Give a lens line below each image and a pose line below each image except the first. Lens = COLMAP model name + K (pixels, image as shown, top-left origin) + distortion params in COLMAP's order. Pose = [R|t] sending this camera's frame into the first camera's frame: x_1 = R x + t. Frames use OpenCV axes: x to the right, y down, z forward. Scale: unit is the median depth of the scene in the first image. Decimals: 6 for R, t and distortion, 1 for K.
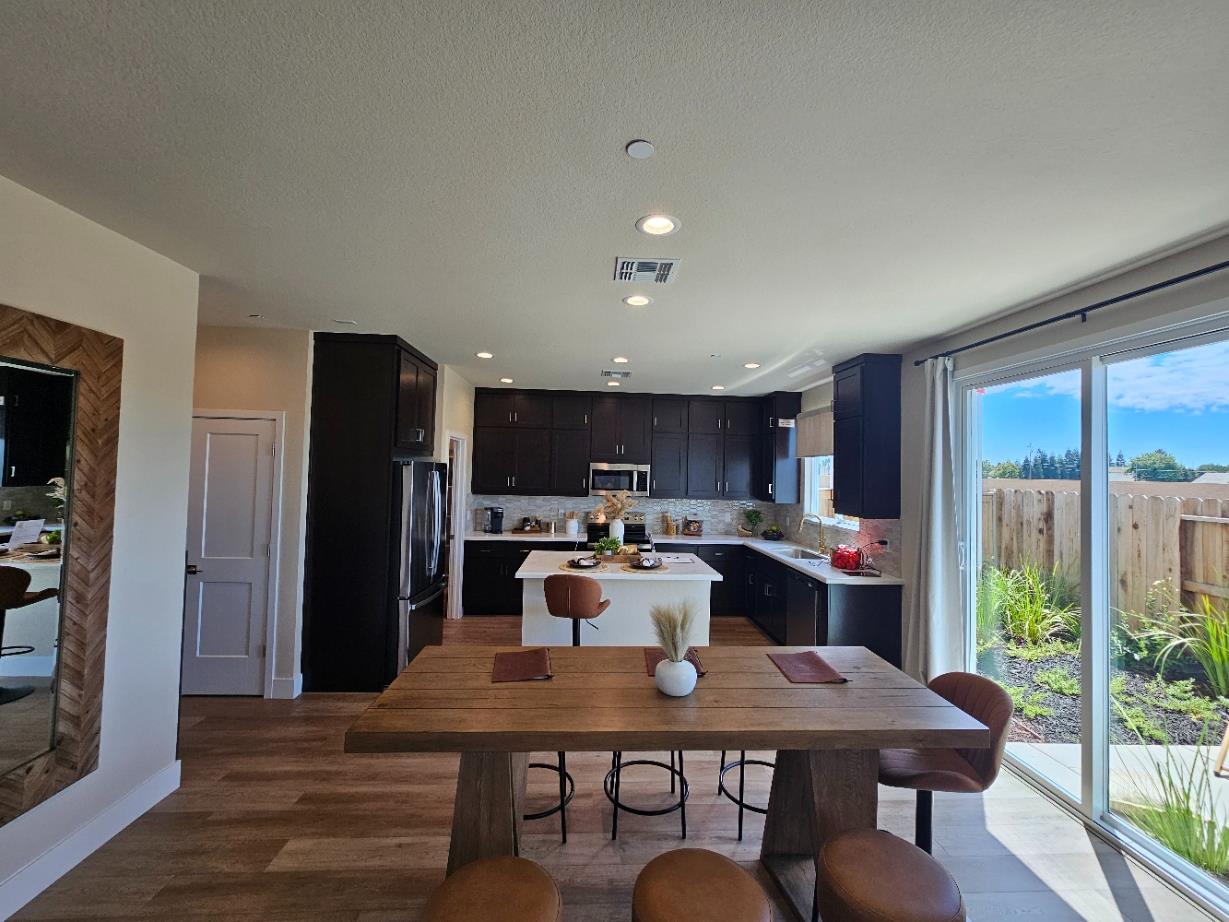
lens RADIAL K [[503.8, 0, 616.9], [0, 503.8, 457.9], [0, 0, 1]] dist [0.003632, 0.000102]
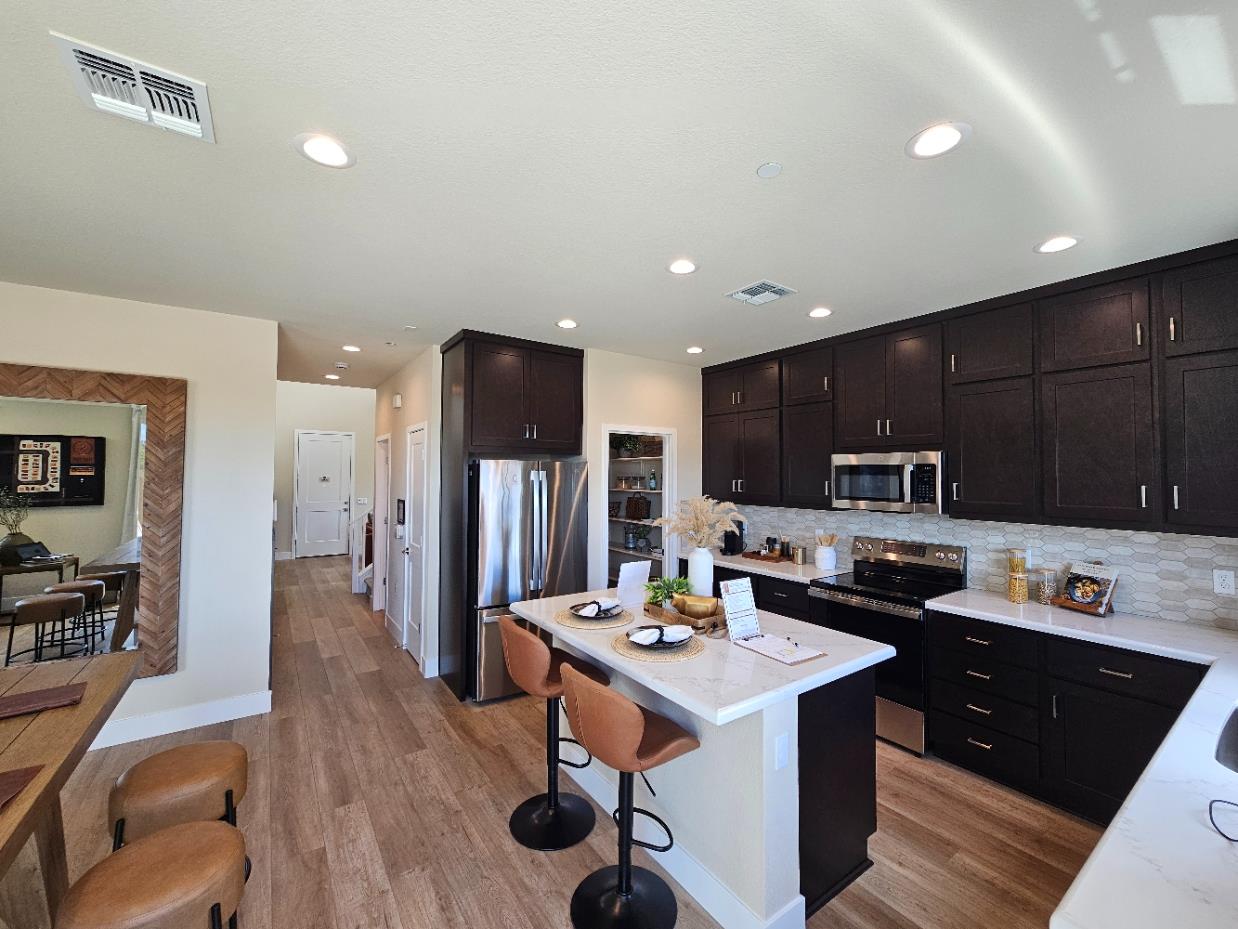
lens RADIAL K [[507.5, 0, 620.1], [0, 507.5, 462.6], [0, 0, 1]] dist [0.003632, 0.000102]
pose [[0.524896, -0.044503, -0.850002, 0.329782], [0.030509, 0.998974, -0.033463, 0.032297], [0.850619, -0.008368, 0.525716, 0.466093]]
